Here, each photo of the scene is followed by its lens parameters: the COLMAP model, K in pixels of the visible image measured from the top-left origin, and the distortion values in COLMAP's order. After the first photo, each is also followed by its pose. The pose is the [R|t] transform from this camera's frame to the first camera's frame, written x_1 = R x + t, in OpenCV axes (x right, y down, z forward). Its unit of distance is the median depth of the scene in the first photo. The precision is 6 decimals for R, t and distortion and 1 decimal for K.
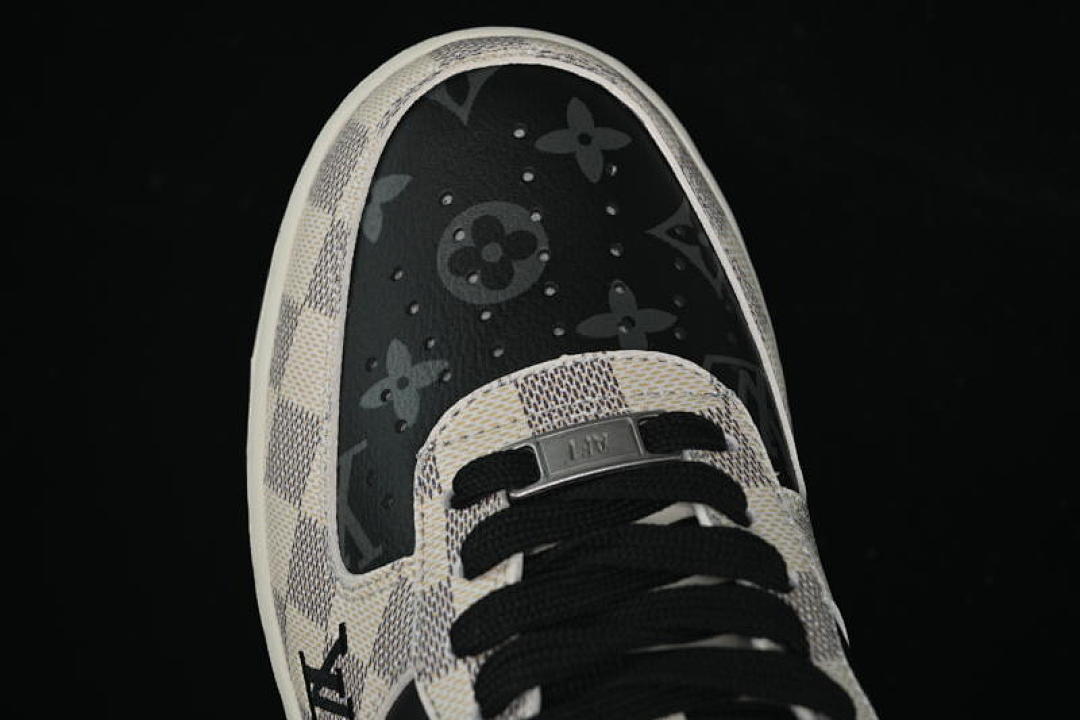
lens RADIAL K [[2364.7, 0, 540.0], [0, 2364.7, 360.0], [0, 0, 1]] dist [0.047486, -0.072949]
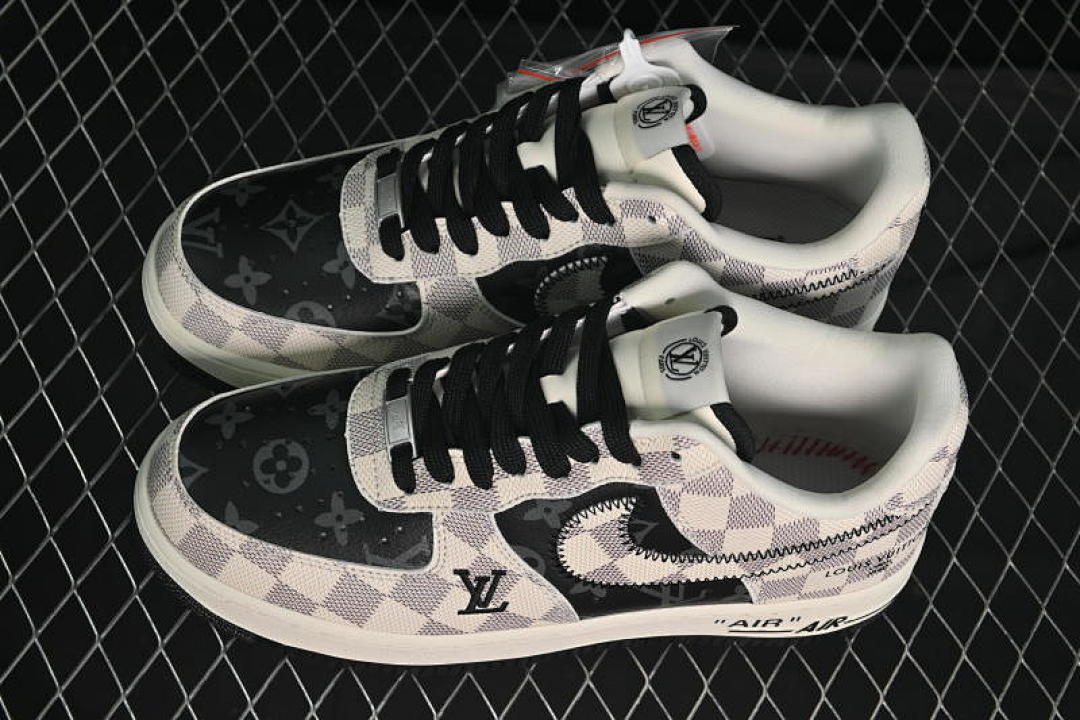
lens RADIAL K [[2364.7, 0, 540.0], [0, 2364.7, 360.0], [0, 0, 1]] dist [0.047486, -0.072949]
pose [[0.145490, -0.858748, 0.491309, -0.894956], [0.949624, 0.260534, 0.174173, -0.210280], [-0.277574, 0.441219, 0.853392, -0.781182]]
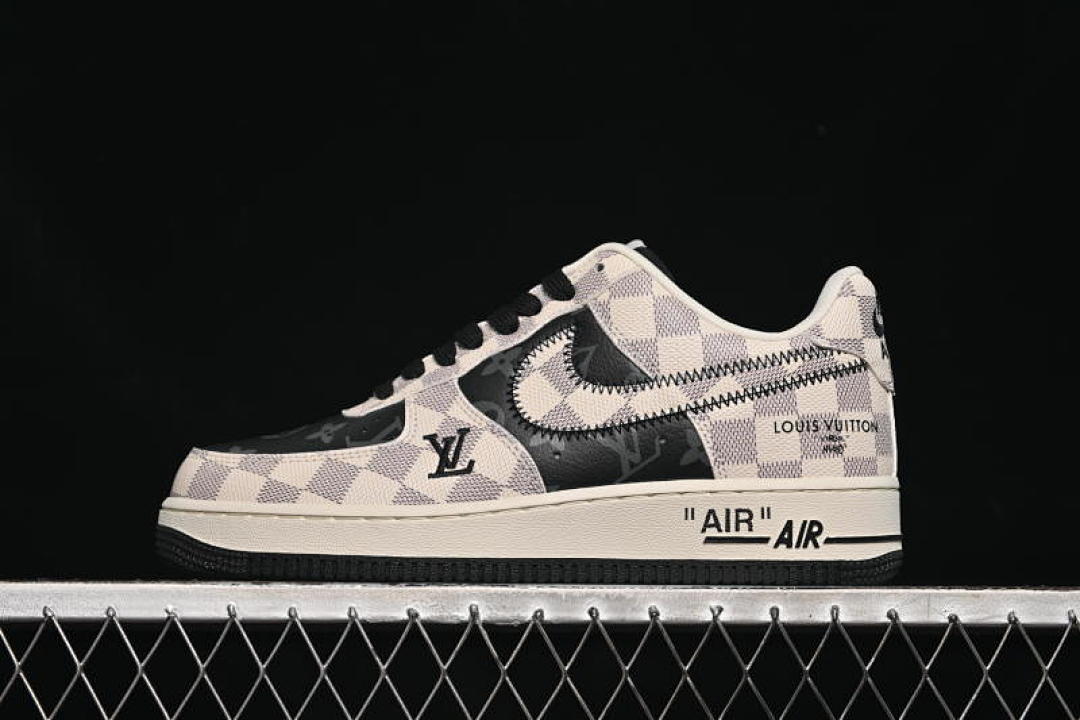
lens RADIAL K [[2364.7, 0, 540.0], [0, 2364.7, 360.0], [0, 0, 1]] dist [0.047486, -0.072949]
pose [[0.259302, -0.000096, 0.965796, -2.145320], [0.958017, 0.126692, -0.257201, 0.761996], [-0.122334, 0.991942, 0.032943, 0.853604]]
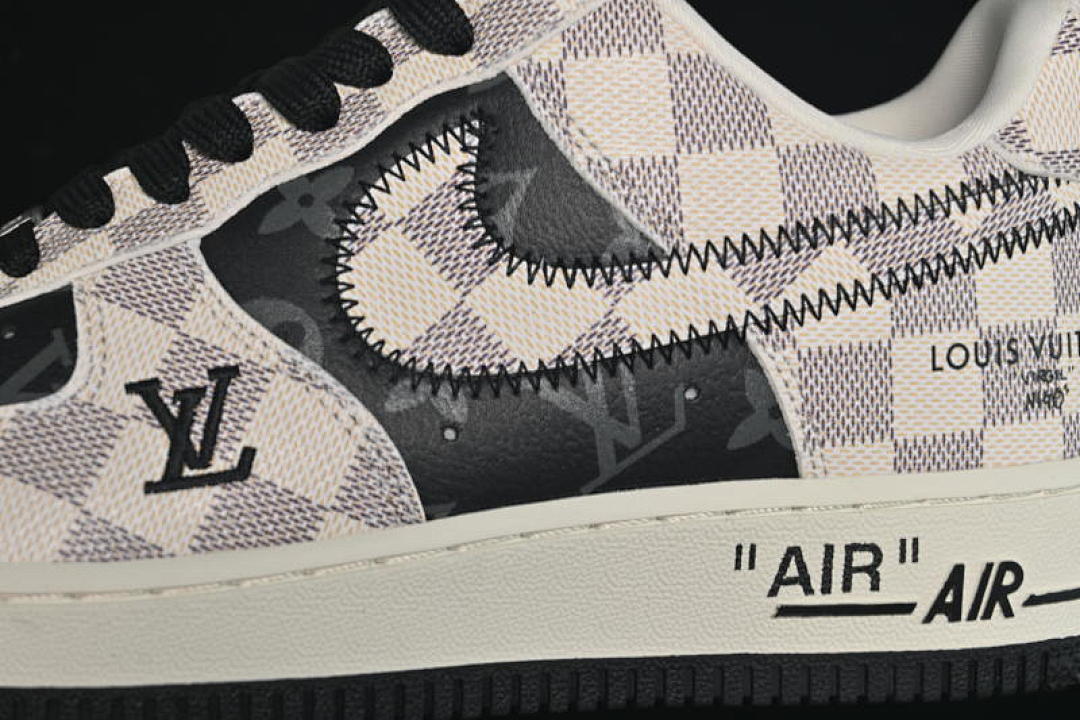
lens RADIAL K [[2364.7, 0, 540.0], [0, 2364.7, 360.0], [0, 0, 1]] dist [0.047486, -0.072949]
pose [[0.056629, -0.190587, 0.980036, -0.965998], [0.987295, 0.156657, -0.026584, 0.292151], [-0.148463, 0.969090, 0.197037, 0.794712]]
